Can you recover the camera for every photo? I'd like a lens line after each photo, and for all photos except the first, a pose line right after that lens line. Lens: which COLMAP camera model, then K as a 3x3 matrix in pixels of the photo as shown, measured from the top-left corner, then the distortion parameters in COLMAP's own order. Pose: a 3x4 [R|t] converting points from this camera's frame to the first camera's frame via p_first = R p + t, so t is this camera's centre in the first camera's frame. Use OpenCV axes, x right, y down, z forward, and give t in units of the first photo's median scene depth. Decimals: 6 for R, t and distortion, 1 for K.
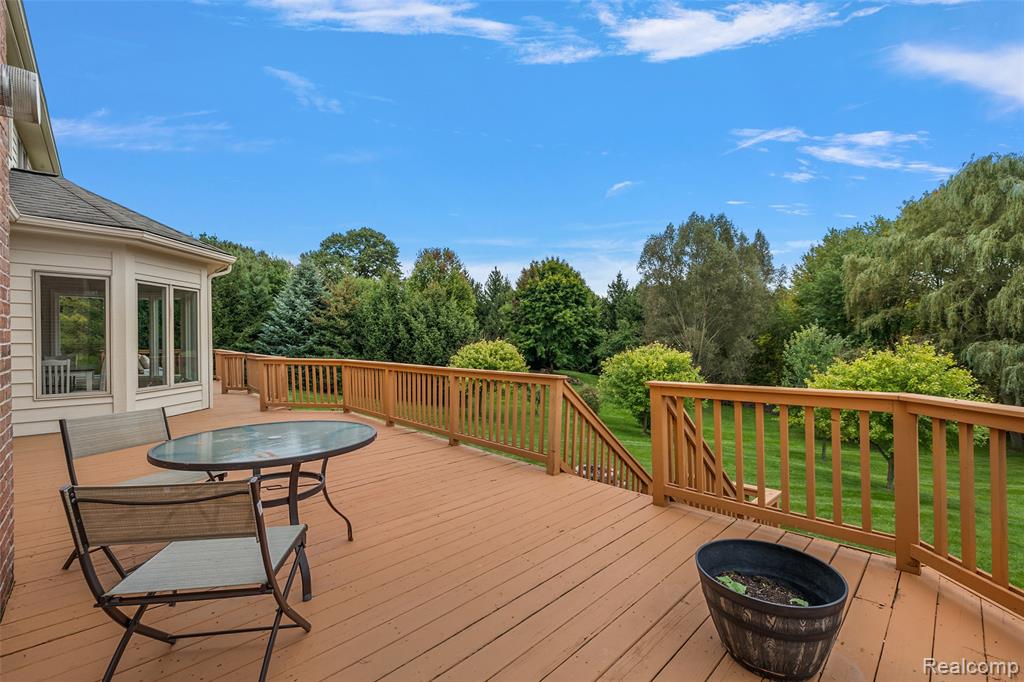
lens RADIAL K [[436.9, 0, 511.0], [0, 436.9, 342.4], [0, 0, 1]] dist [-0.002332, 0.002090]
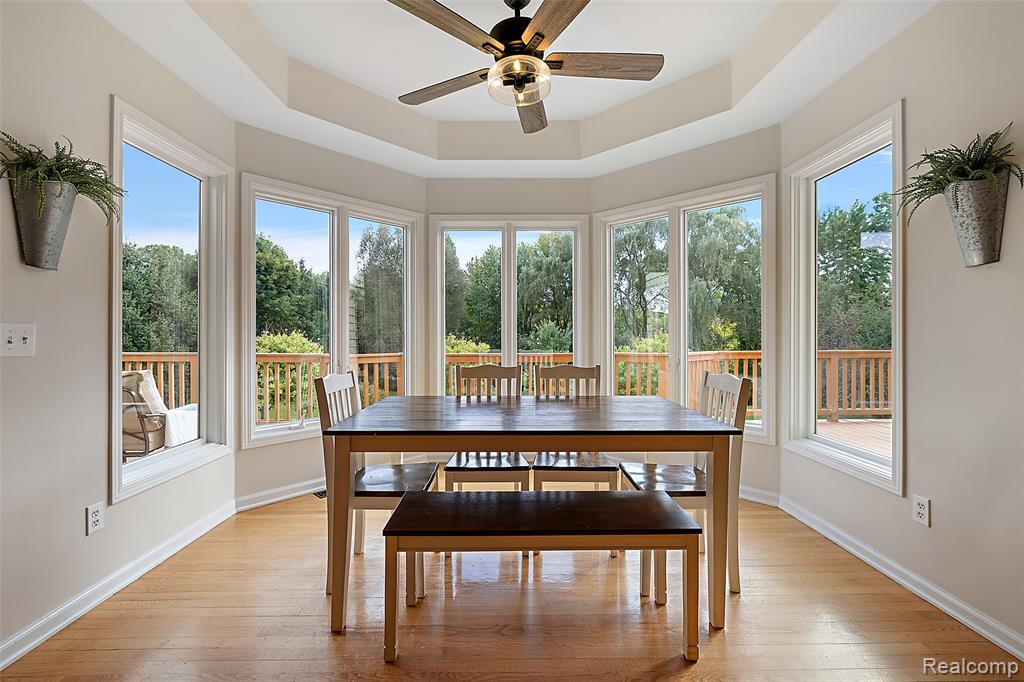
lens RADIAL K [[436.9, 0, 510.8], [0, 436.9, 335.9], [0, 0, 1]] dist [-0.002332, 0.002090]
pose [[0.674622, -0.008022, 0.738120, -0.189923], [0.009349, 0.999954, 0.002323, 0.001056], [-0.738104, 0.005333, 0.674665, 0.125681]]
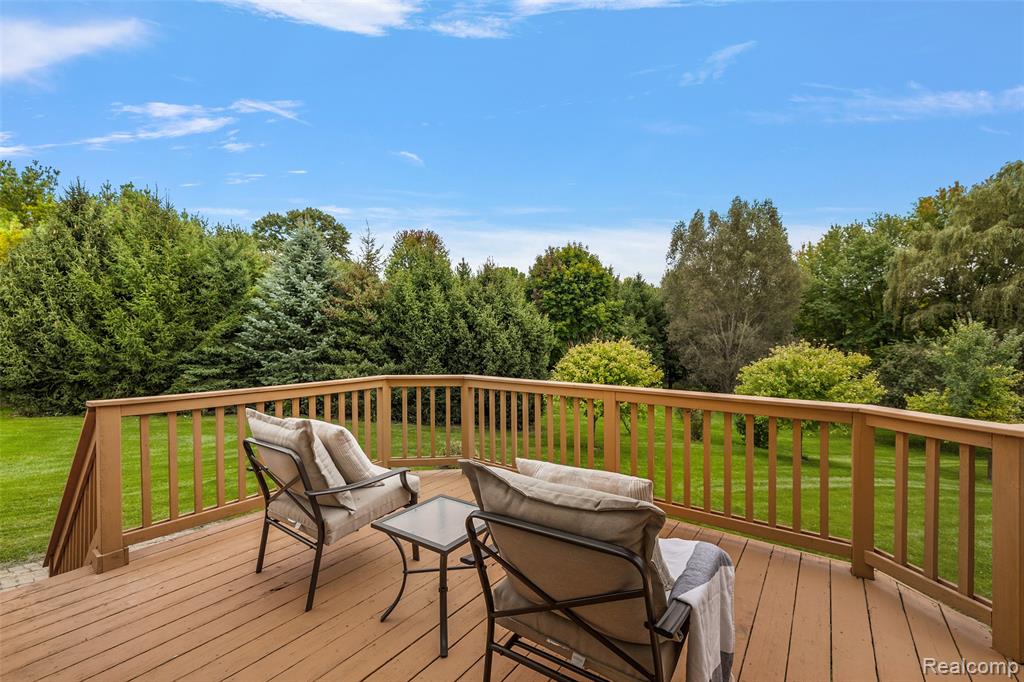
lens RADIAL K [[436.9, 0, 512.6], [0, 436.9, 332.9], [0, 0, 1]] dist [-0.002332, 0.002090]
pose [[0.983977, -0.003703, 0.178260, -0.190545], [0.007046, 0.999811, -0.018125, -0.002703], [-0.178159, 0.019091, 0.983817, 0.186517]]
